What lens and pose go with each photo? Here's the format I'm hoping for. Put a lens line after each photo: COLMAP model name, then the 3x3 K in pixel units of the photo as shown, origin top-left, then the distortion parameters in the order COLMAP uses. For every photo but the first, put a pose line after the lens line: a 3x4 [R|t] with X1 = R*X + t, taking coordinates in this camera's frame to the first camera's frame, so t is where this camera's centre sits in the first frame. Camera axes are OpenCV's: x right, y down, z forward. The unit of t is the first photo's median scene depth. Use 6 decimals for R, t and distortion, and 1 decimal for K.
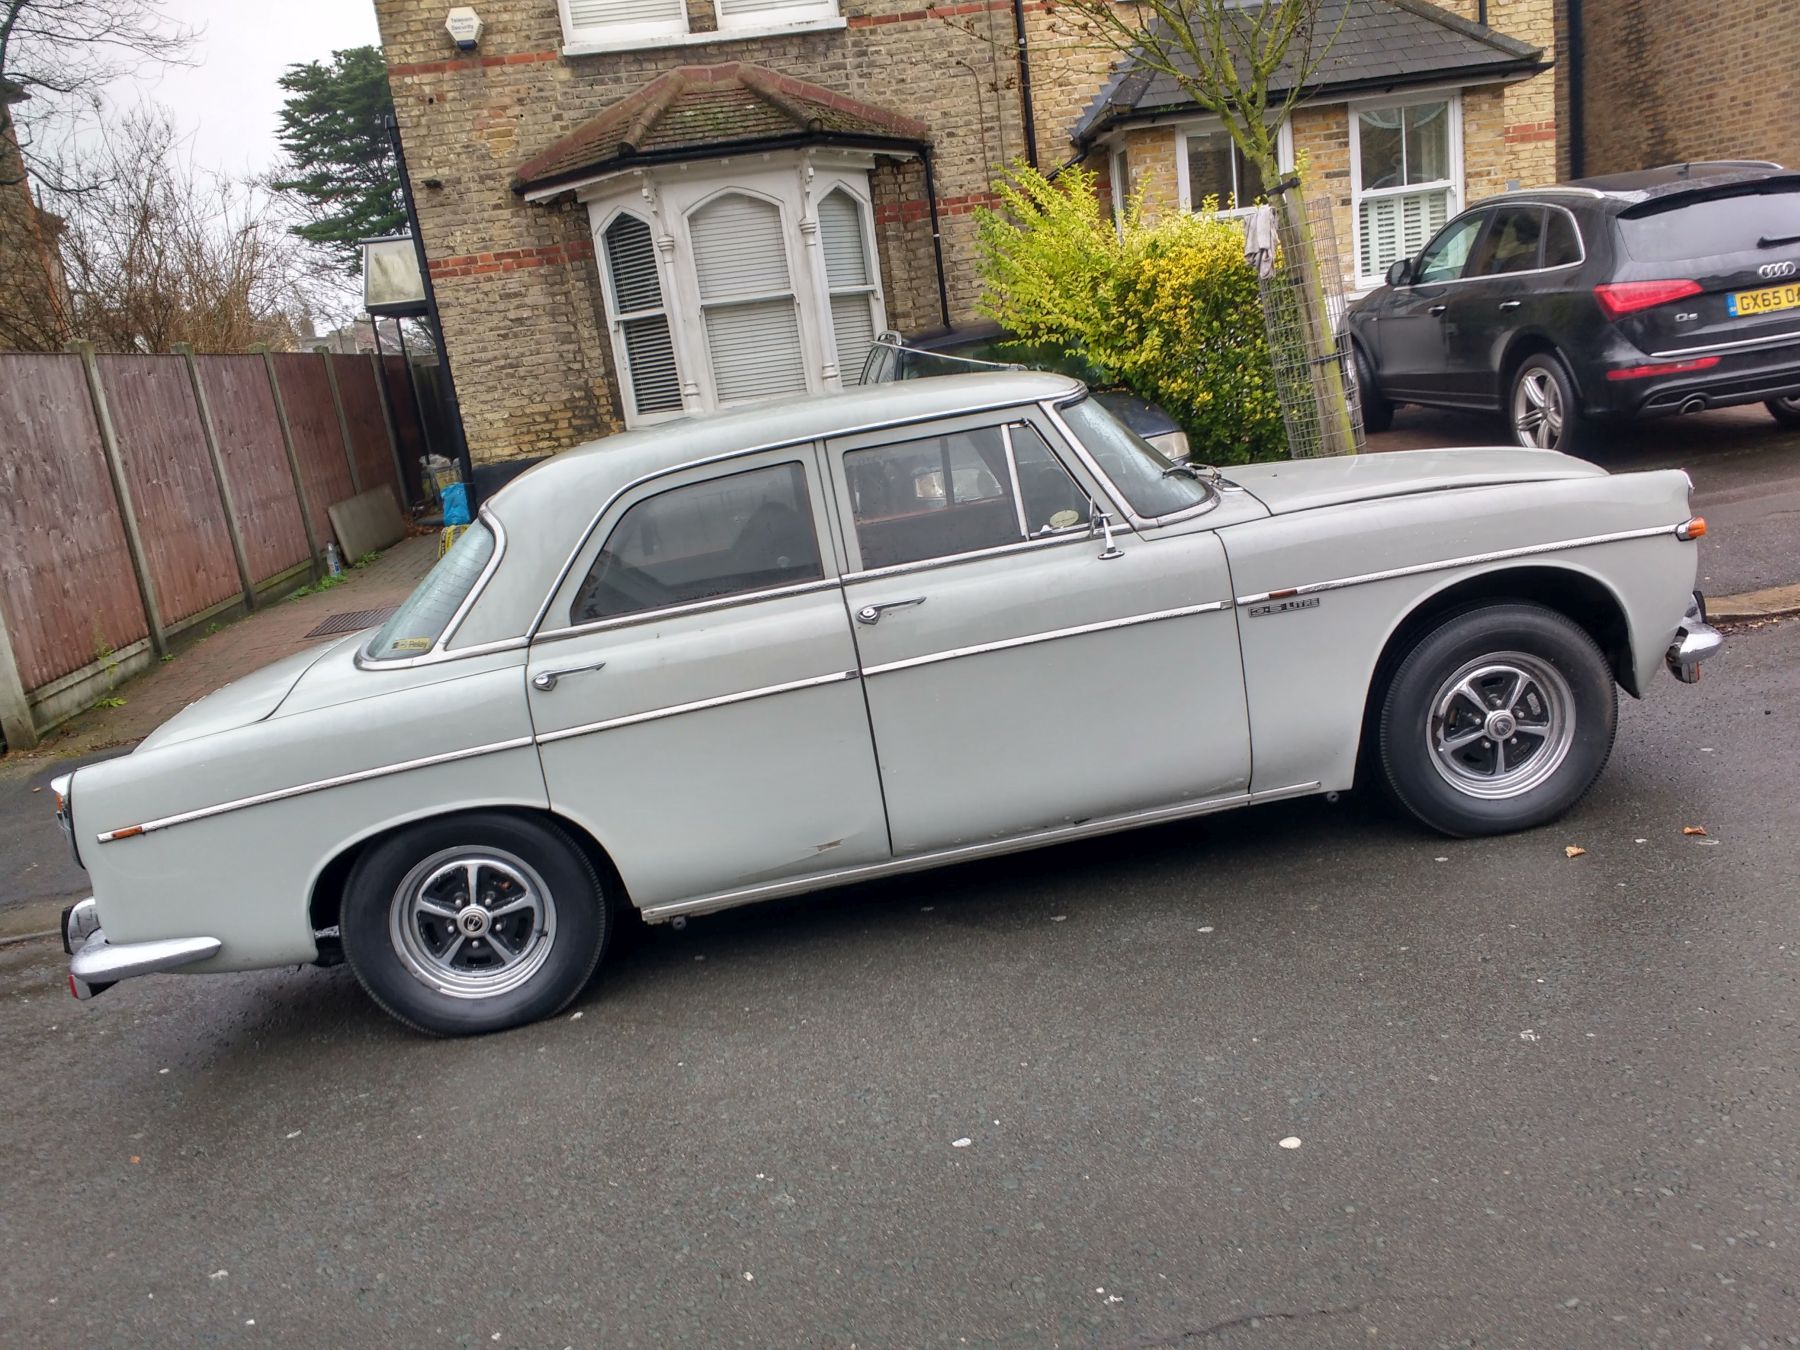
lens RADIAL K [[1433.1, 0, 905.0], [0, 1433.1, 672.6], [0, 0, 1]] dist [0.043430, -0.057016]
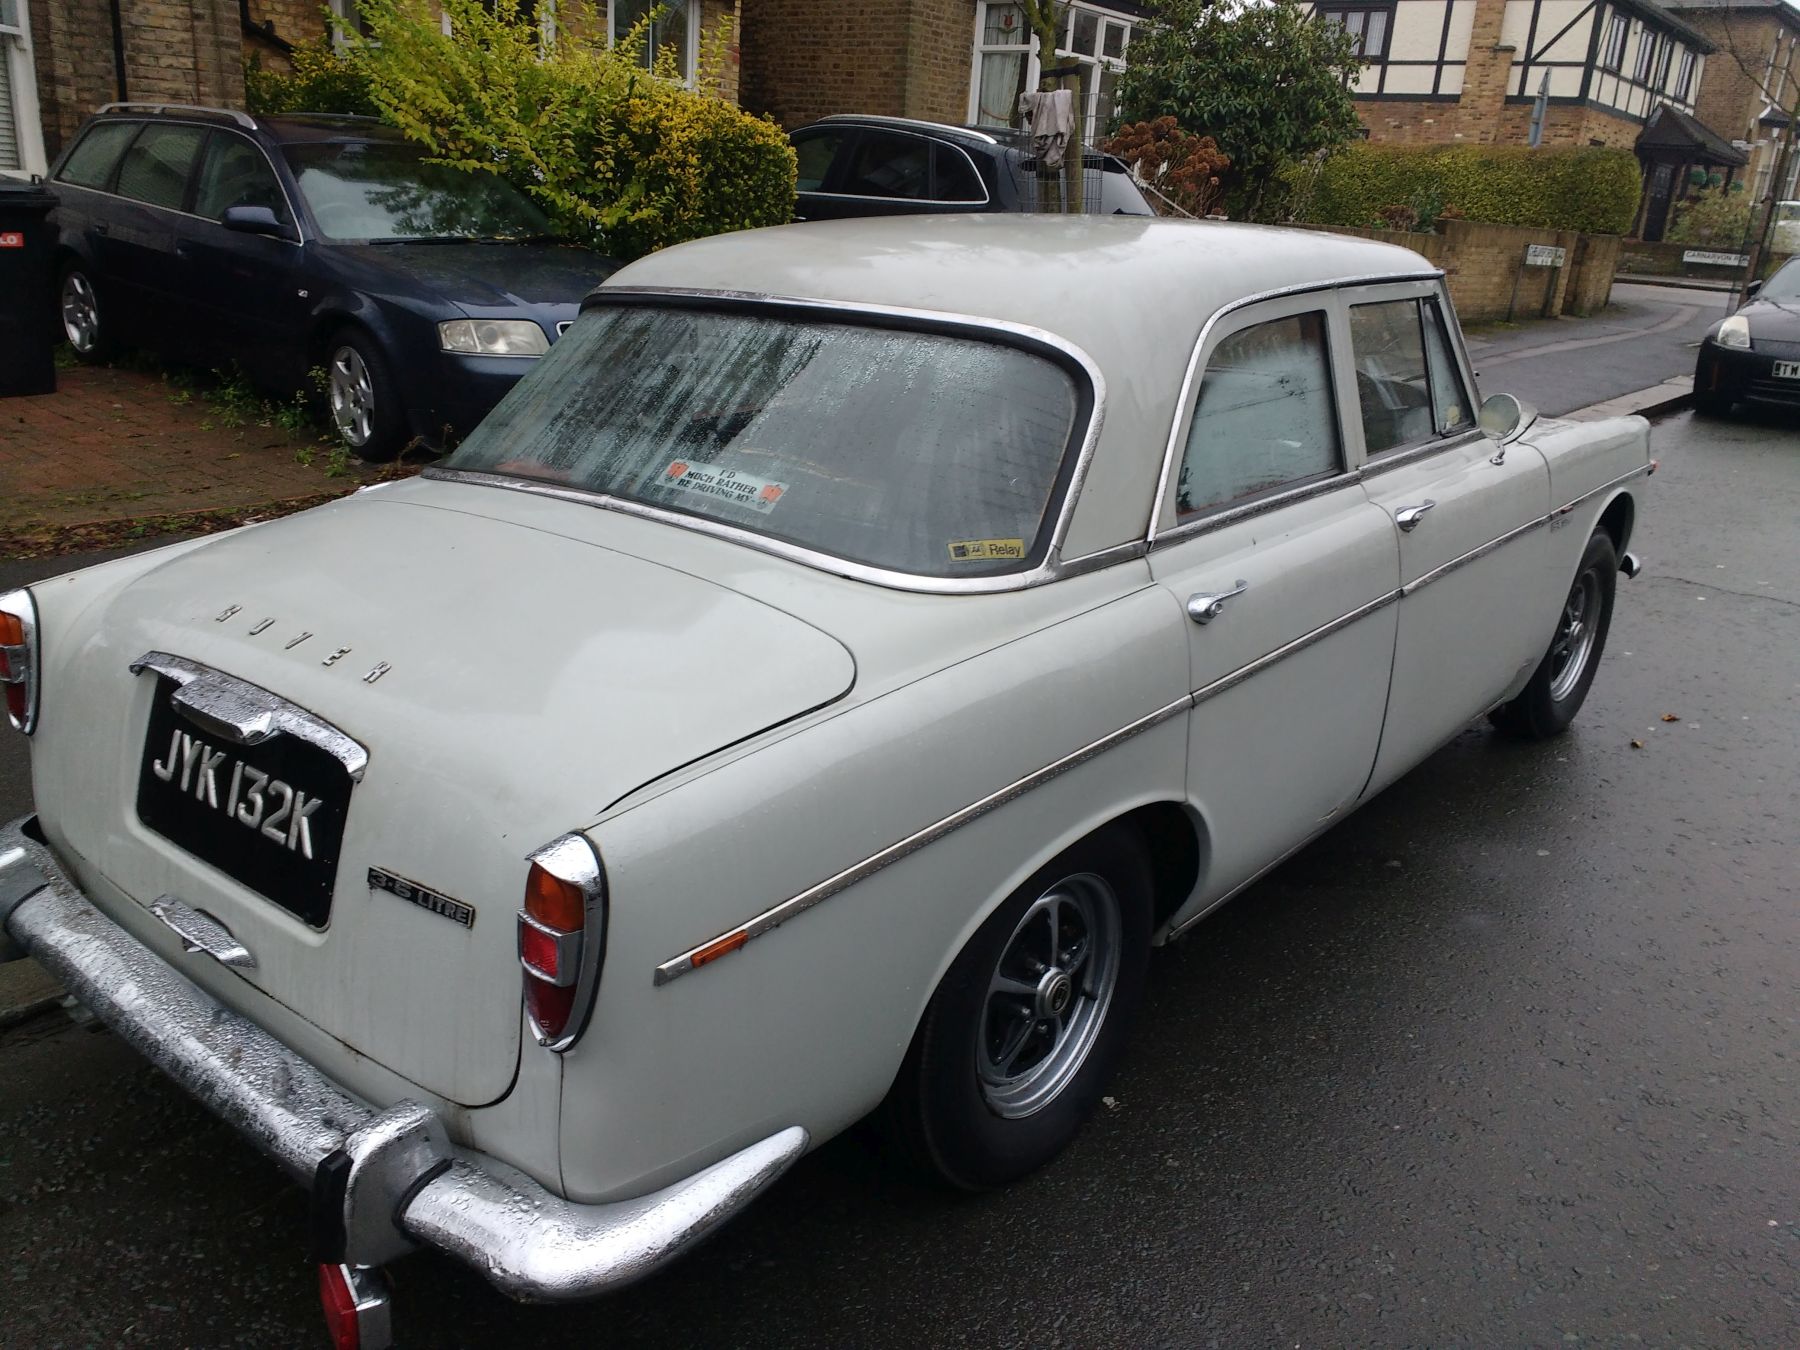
lens RADIAL K [[1433.1, 0, 891.1], [0, 1433.1, 677.4], [0, 0, 1]] dist [0.043430, -0.057016]
pose [[0.708863, -0.044439, 0.703944, -0.207430], [-0.004502, 0.997708, 0.067517, -0.001482], [-0.705331, -0.051030, 0.707039, 0.162784]]
